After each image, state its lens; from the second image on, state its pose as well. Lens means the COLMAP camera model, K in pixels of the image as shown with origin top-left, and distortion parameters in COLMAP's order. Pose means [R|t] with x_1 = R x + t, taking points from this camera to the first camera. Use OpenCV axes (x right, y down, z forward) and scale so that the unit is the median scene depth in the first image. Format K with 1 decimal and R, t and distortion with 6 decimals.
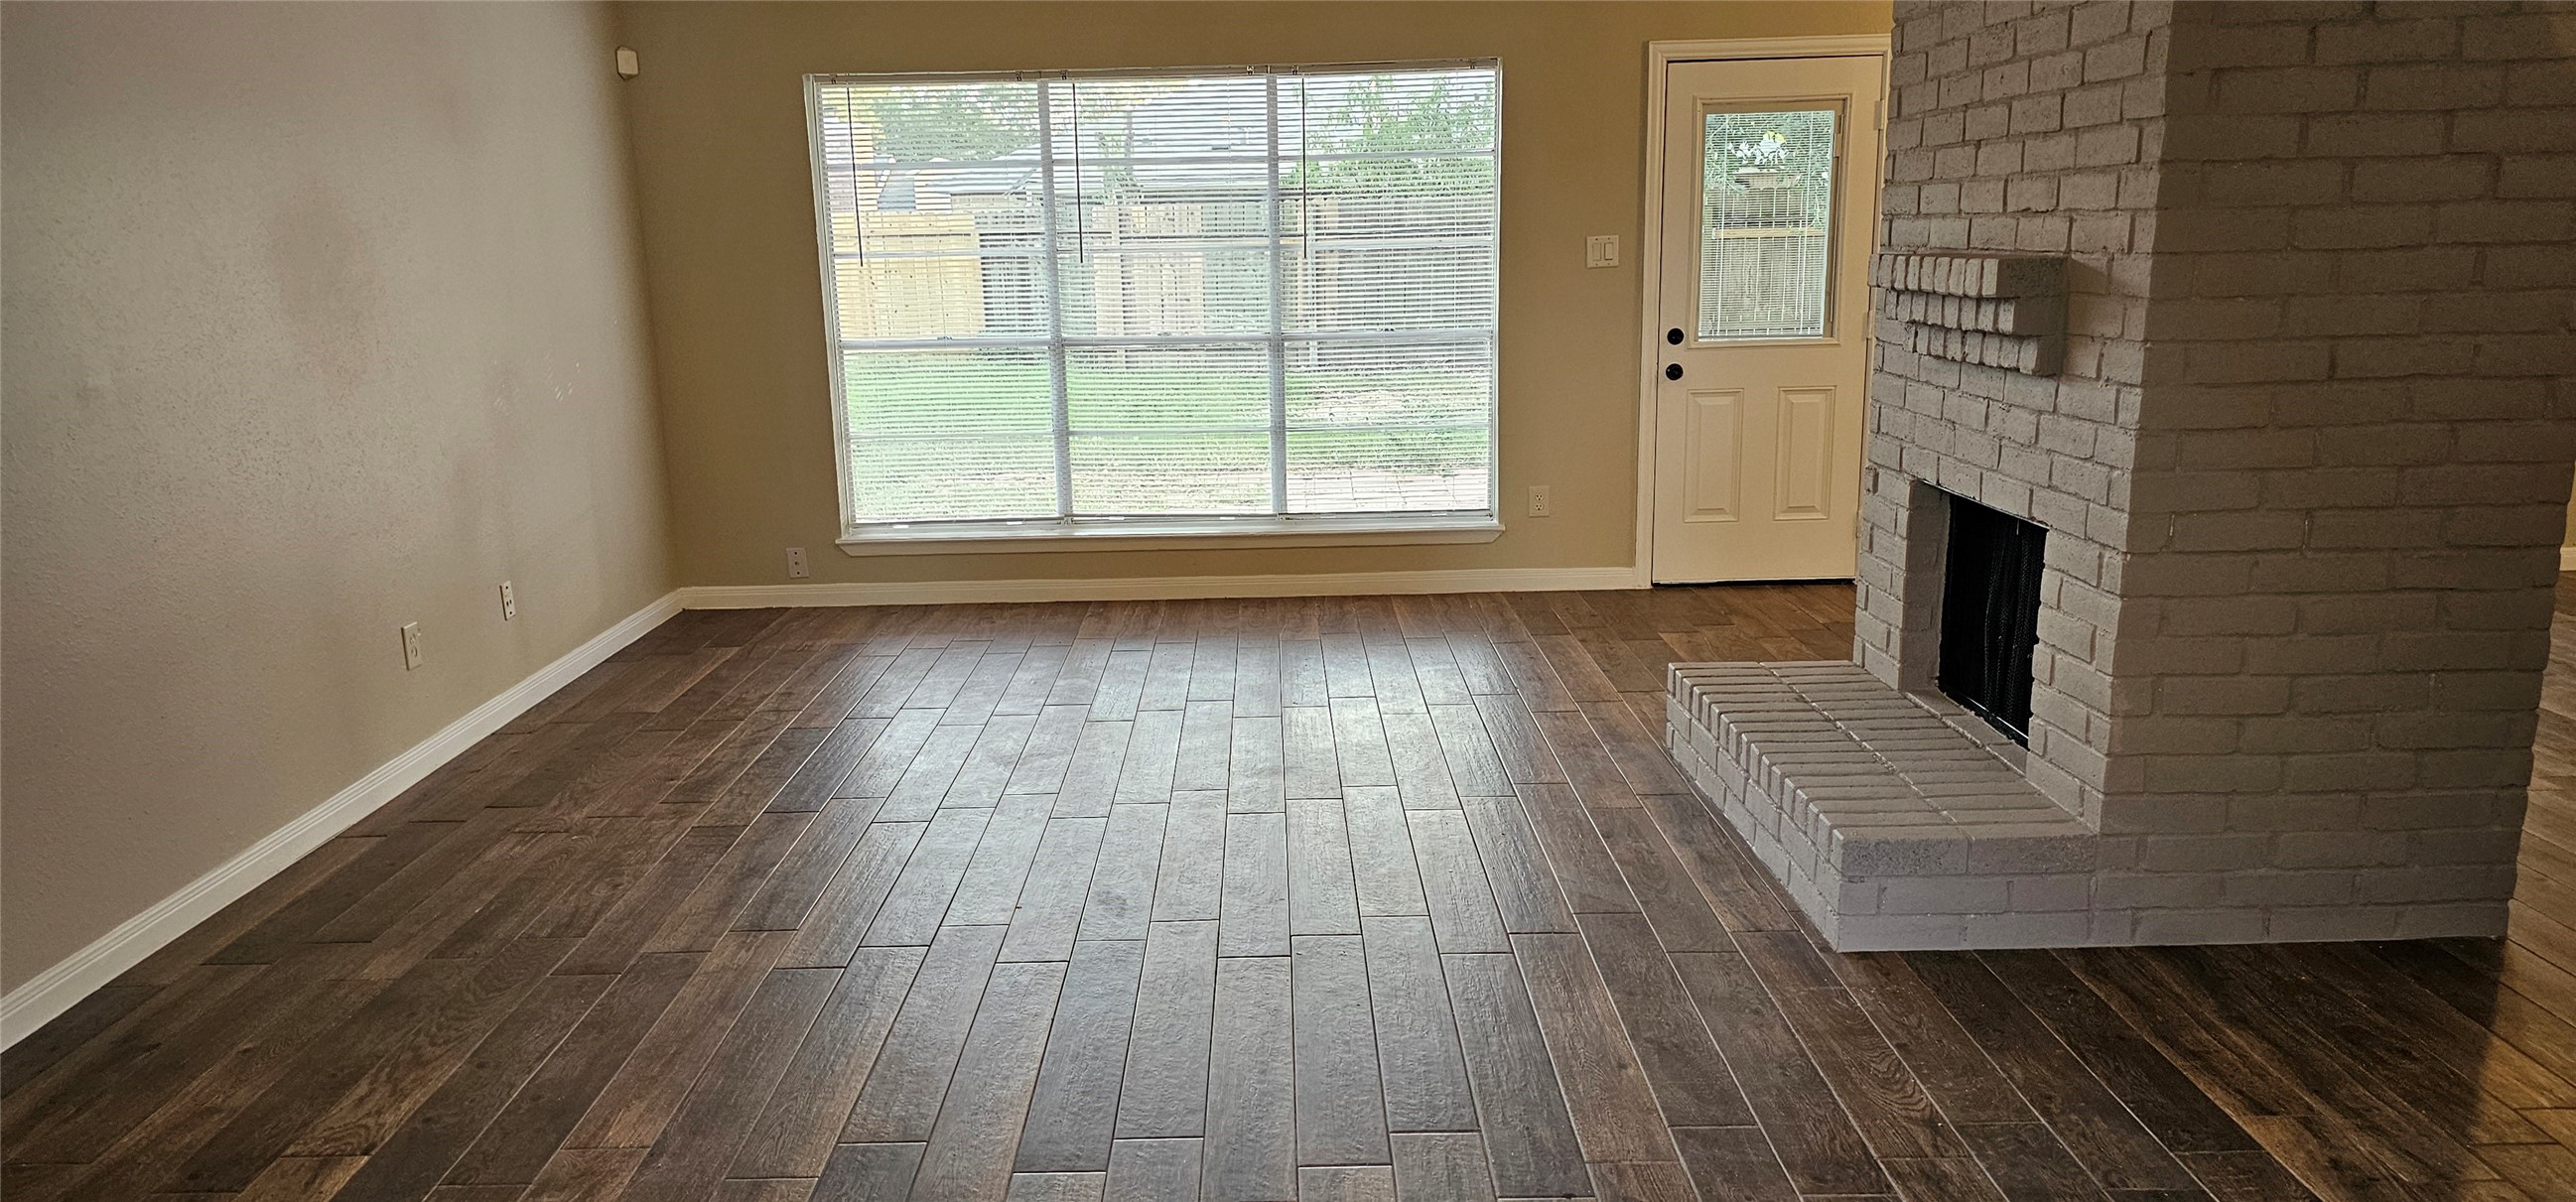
lens RADIAL K [[1745.2, 0, 1290.5], [0, 1745.2, 602.4], [0, 0, 1]] dist [0.077251, -0.081588]
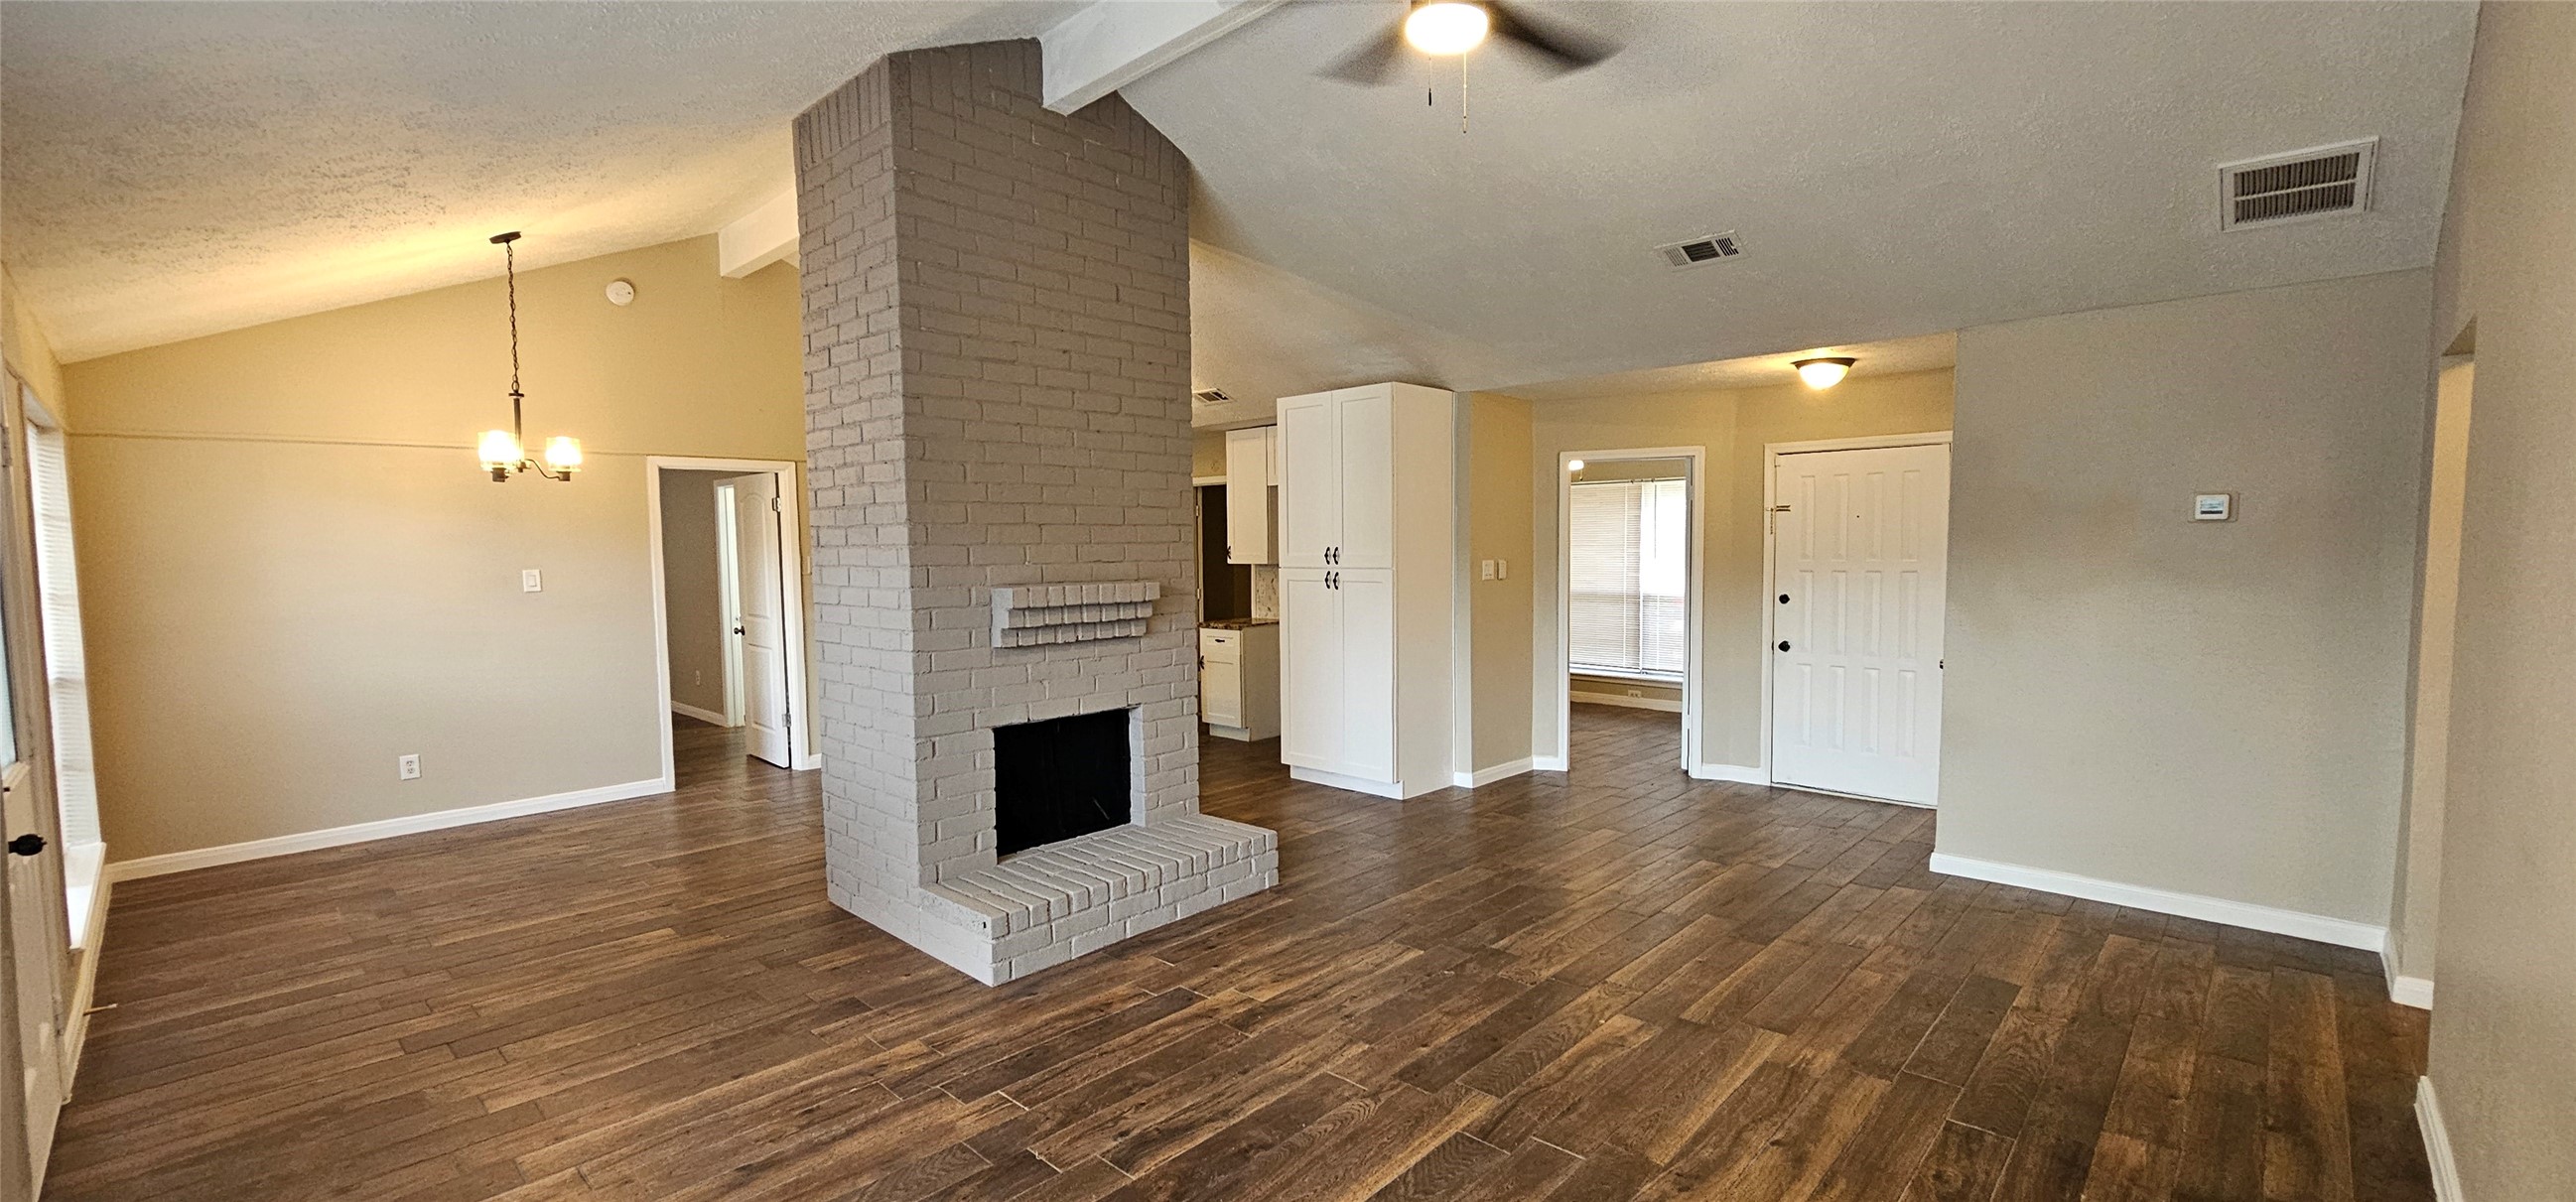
lens RADIAL K [[1058.9, 0, 1290.7], [0, 1058.9, 614.3], [0, 0, 1]] dist [0.002056, 0.000652]
pose [[-0.725331, -0.011646, 0.688302, -0.577514], [0.173757, 0.964385, 0.199423, -0.367761], [-0.666111, 0.264245, -0.697475, 1.734799]]
